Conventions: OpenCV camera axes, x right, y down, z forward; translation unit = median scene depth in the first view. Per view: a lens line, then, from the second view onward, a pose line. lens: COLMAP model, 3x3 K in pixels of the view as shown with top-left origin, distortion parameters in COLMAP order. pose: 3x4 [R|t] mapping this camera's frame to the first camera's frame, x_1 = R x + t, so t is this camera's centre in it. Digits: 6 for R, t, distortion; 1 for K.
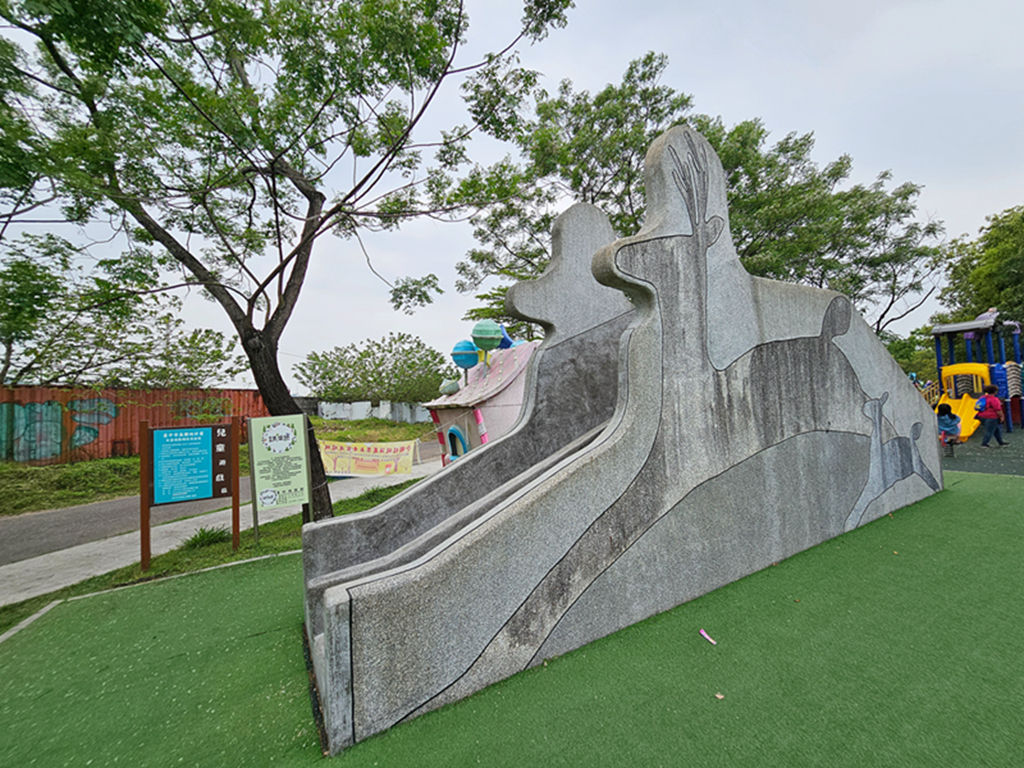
lens RADIAL K [[419.6, 0, 514.5], [0, 419.6, 387.1], [0, 0, 1]] dist [-0.011167, 0.005017]
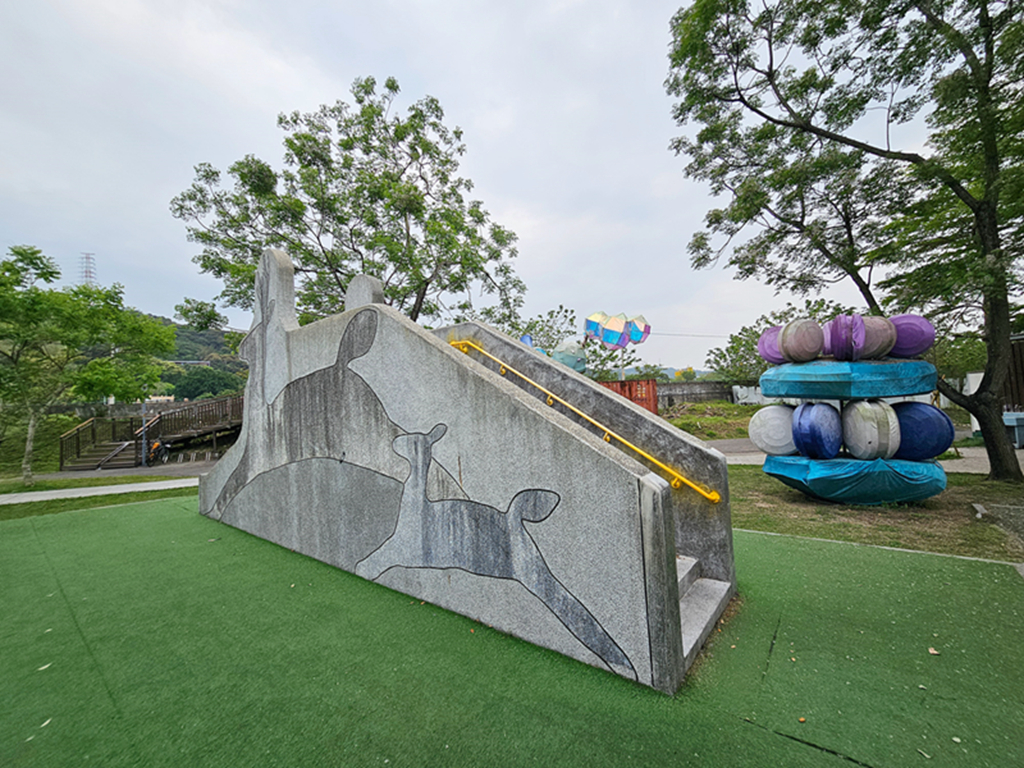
lens RADIAL K [[419.6, 0, 514.5], [0, 419.6, 387.1], [0, 0, 1]] dist [-0.011167, 0.005017]
pose [[0.370179, -0.011920, -0.928884, 2.016308], [0.063848, 0.997880, 0.012640, -0.060479], [0.926764, -0.063987, 0.370155, 1.138819]]
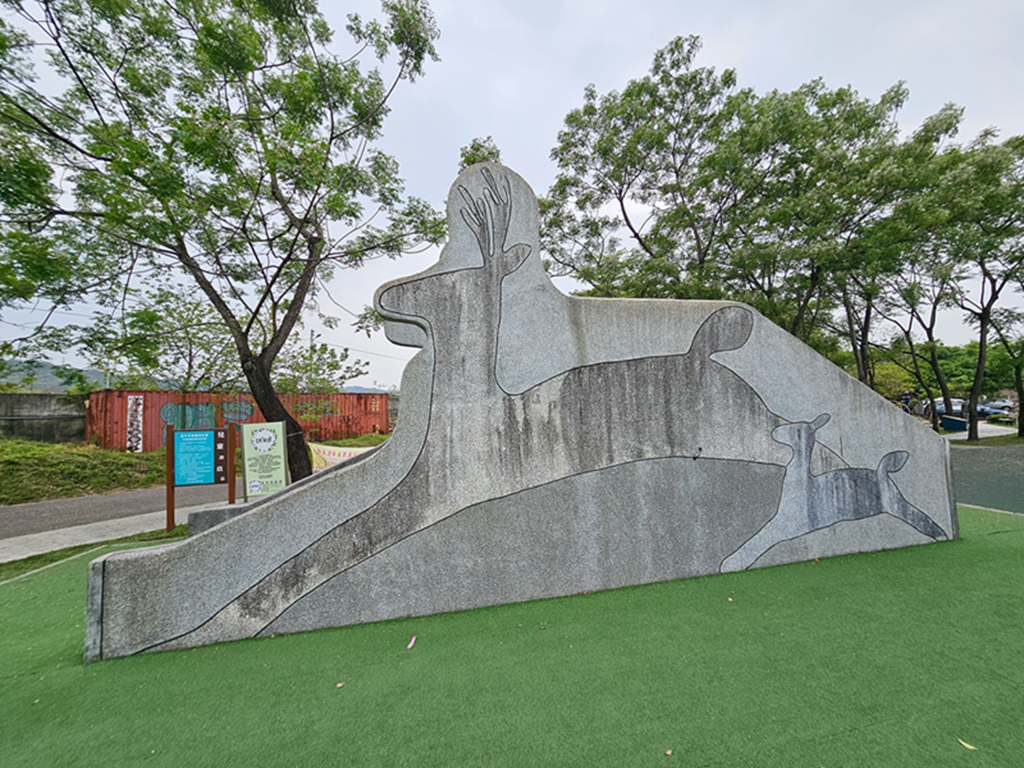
lens RADIAL K [[419.6, 0, 514.5], [0, 419.6, 387.1], [0, 0, 1]] dist [-0.011167, 0.005017]
pose [[0.955239, 0.001626, -0.295831, 0.715410], [-0.002456, 0.999994, -0.002432, -0.050797], [0.295826, 0.003050, 0.955237, 0.014364]]
